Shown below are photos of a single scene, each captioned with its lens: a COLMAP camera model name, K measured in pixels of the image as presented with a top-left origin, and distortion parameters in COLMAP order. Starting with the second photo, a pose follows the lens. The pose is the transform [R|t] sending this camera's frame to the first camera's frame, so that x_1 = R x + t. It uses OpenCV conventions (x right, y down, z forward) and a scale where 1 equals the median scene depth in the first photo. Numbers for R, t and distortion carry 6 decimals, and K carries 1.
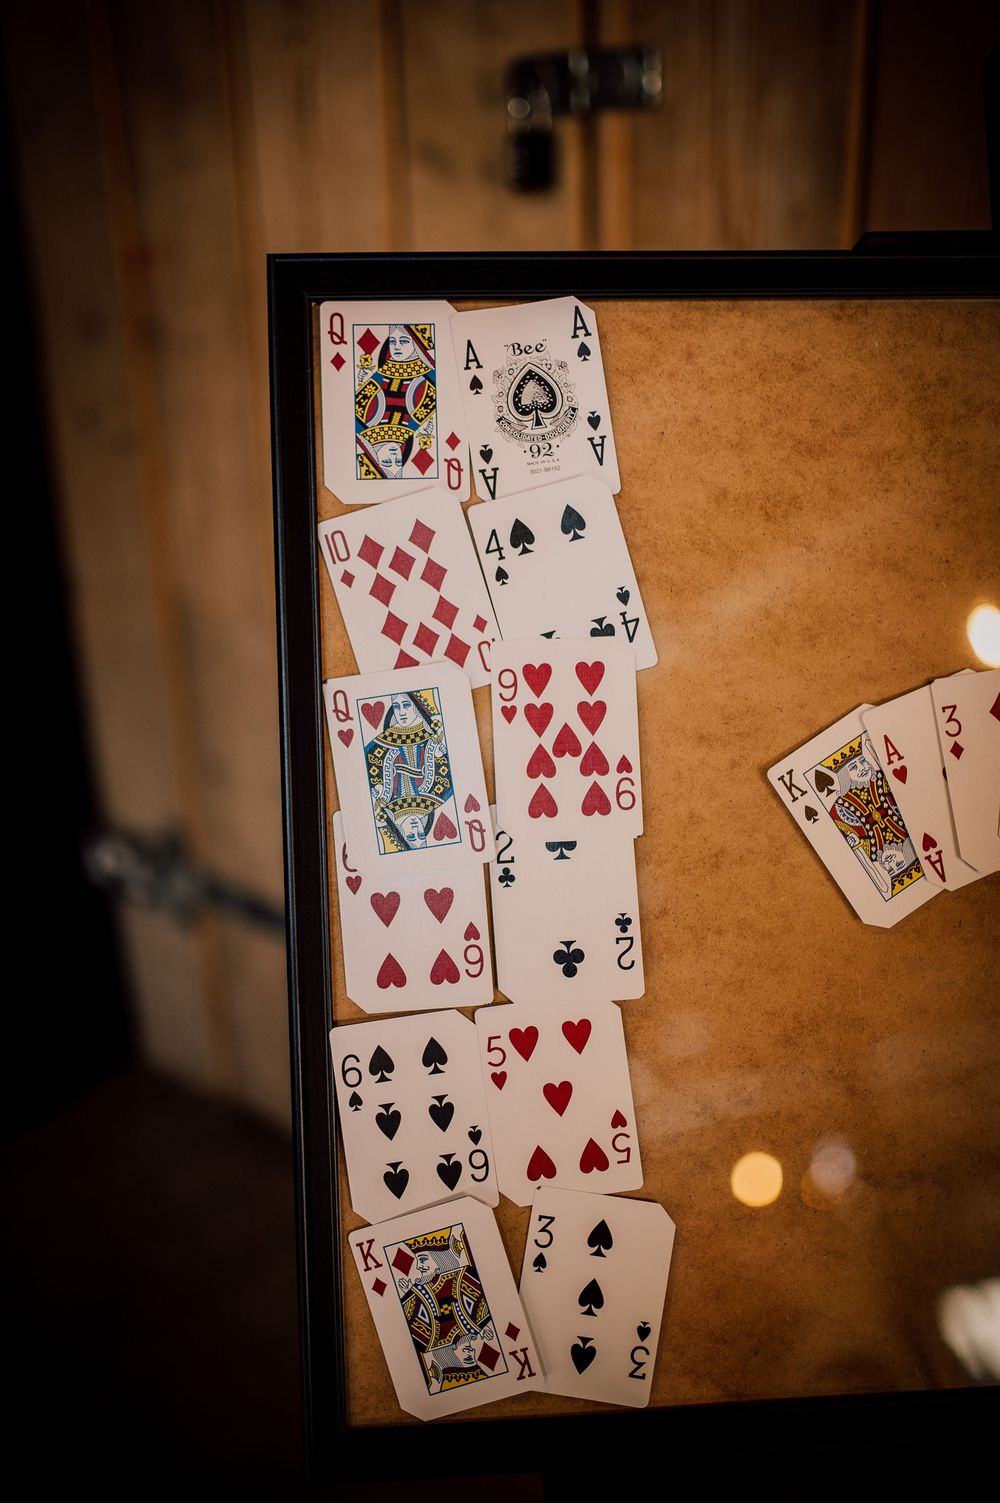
lens RADIAL K [[1450.3, 0, 504.5], [0, 1450.3, 756.3], [0, 0, 1]] dist [-0.072236, 0.110903]
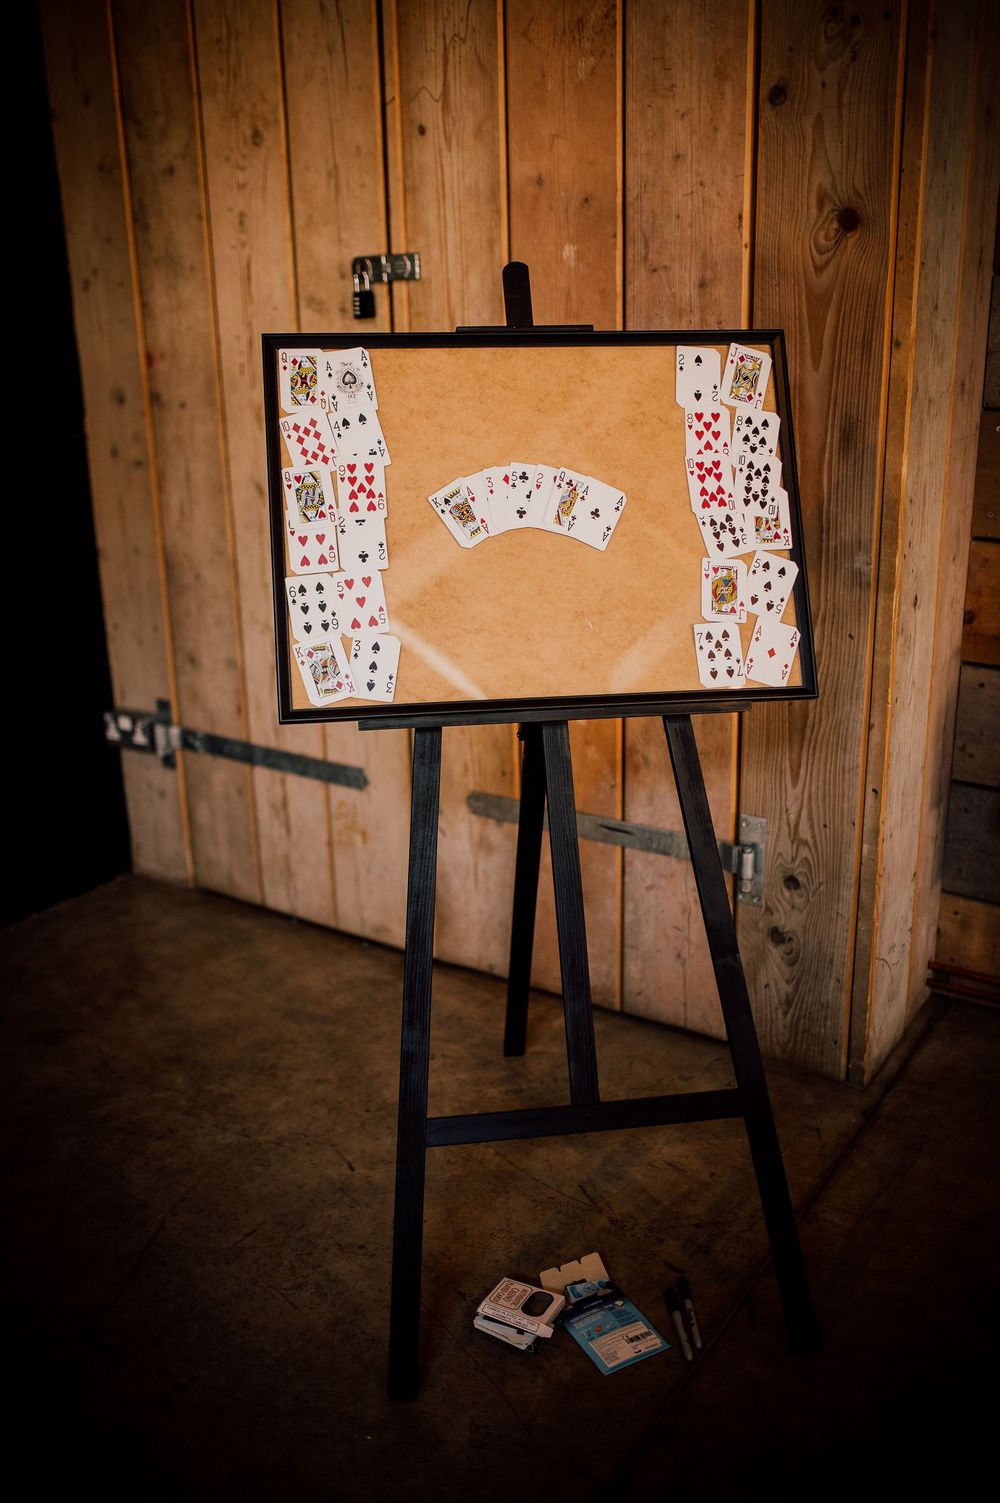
lens RADIAL K [[1450.3, 0, 504.5], [0, 1450.3, 756.3], [0, 0, 1]] dist [-0.072236, 0.110903]
pose [[0.996729, -0.022492, 0.077623, 0.094127], [0.029524, 0.995443, -0.090668, 0.842042], [-0.075230, 0.092664, 0.992851, -2.007930]]
